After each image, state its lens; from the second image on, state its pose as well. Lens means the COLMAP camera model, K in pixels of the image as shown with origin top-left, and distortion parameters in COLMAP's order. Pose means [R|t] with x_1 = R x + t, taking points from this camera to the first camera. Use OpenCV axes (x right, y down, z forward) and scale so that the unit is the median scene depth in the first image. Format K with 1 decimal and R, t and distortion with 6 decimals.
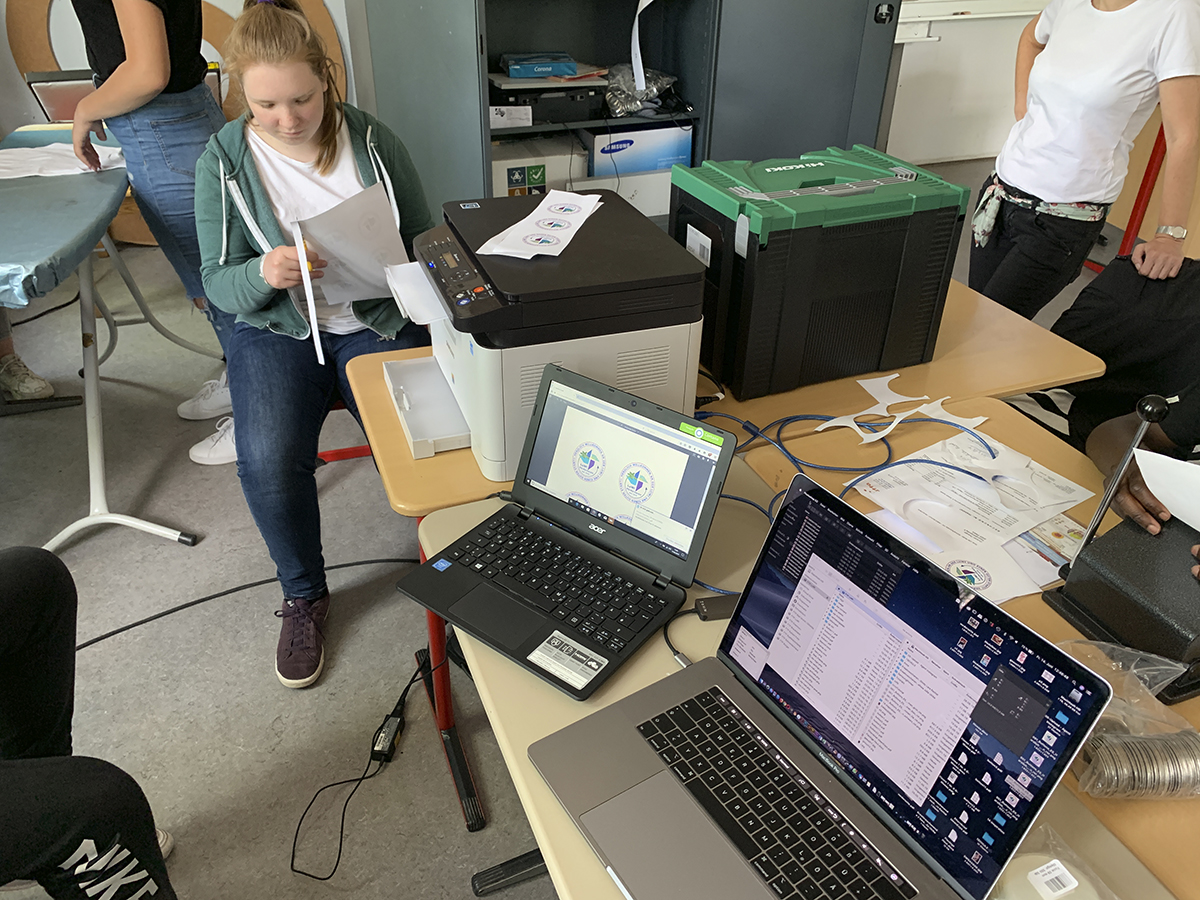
lens RADIAL K [[904.9, 0, 600.0], [0, 904.9, 448.8], [0, 0, 1]] dist [0.010943, -0.005992]
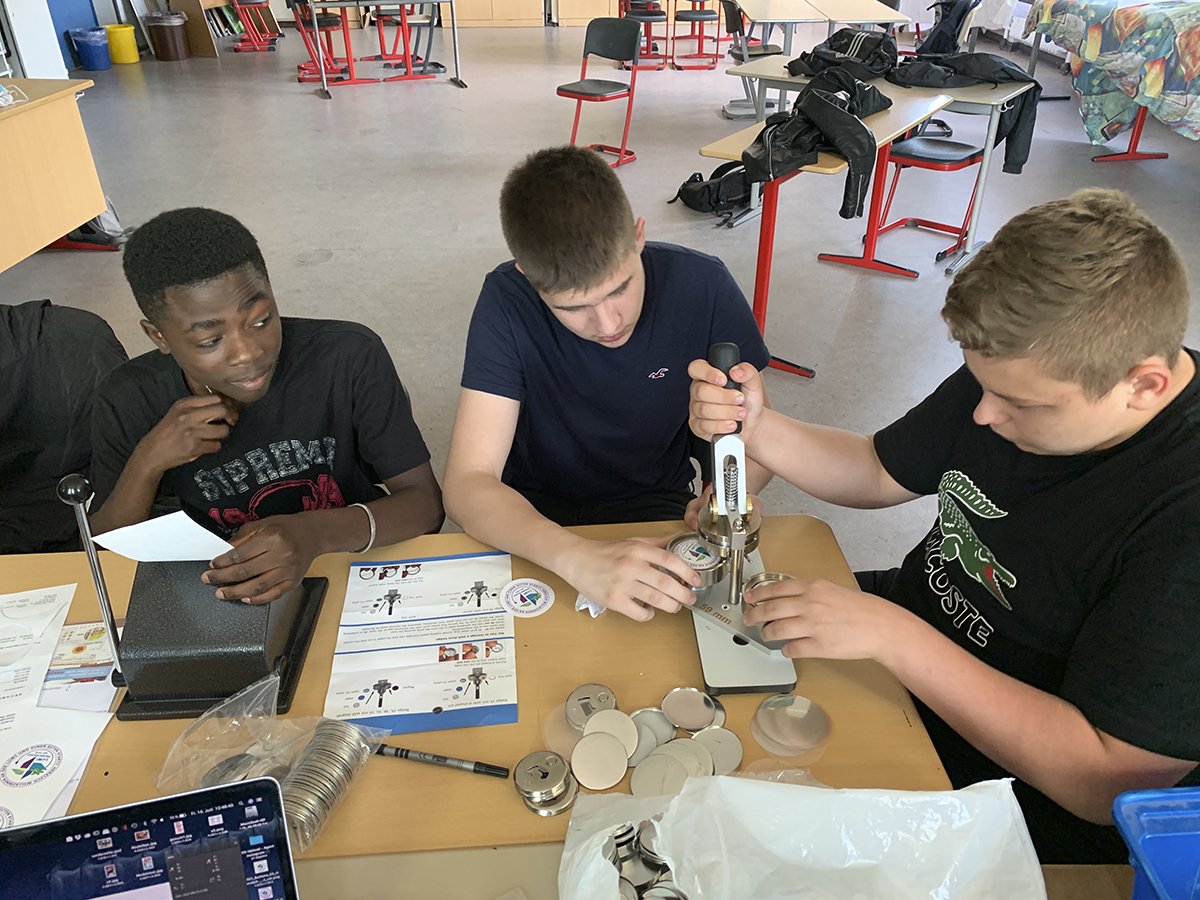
lens RADIAL K [[904.9, 0, 600.2], [0, 904.9, 447.7], [0, 0, 1]] dist [0.010943, -0.005992]
pose [[0.312902, -0.500893, 0.806969, 0.068266], [0.512588, 0.804333, 0.300501, -0.093402], [-0.799591, 0.319615, 0.508429, 0.117001]]
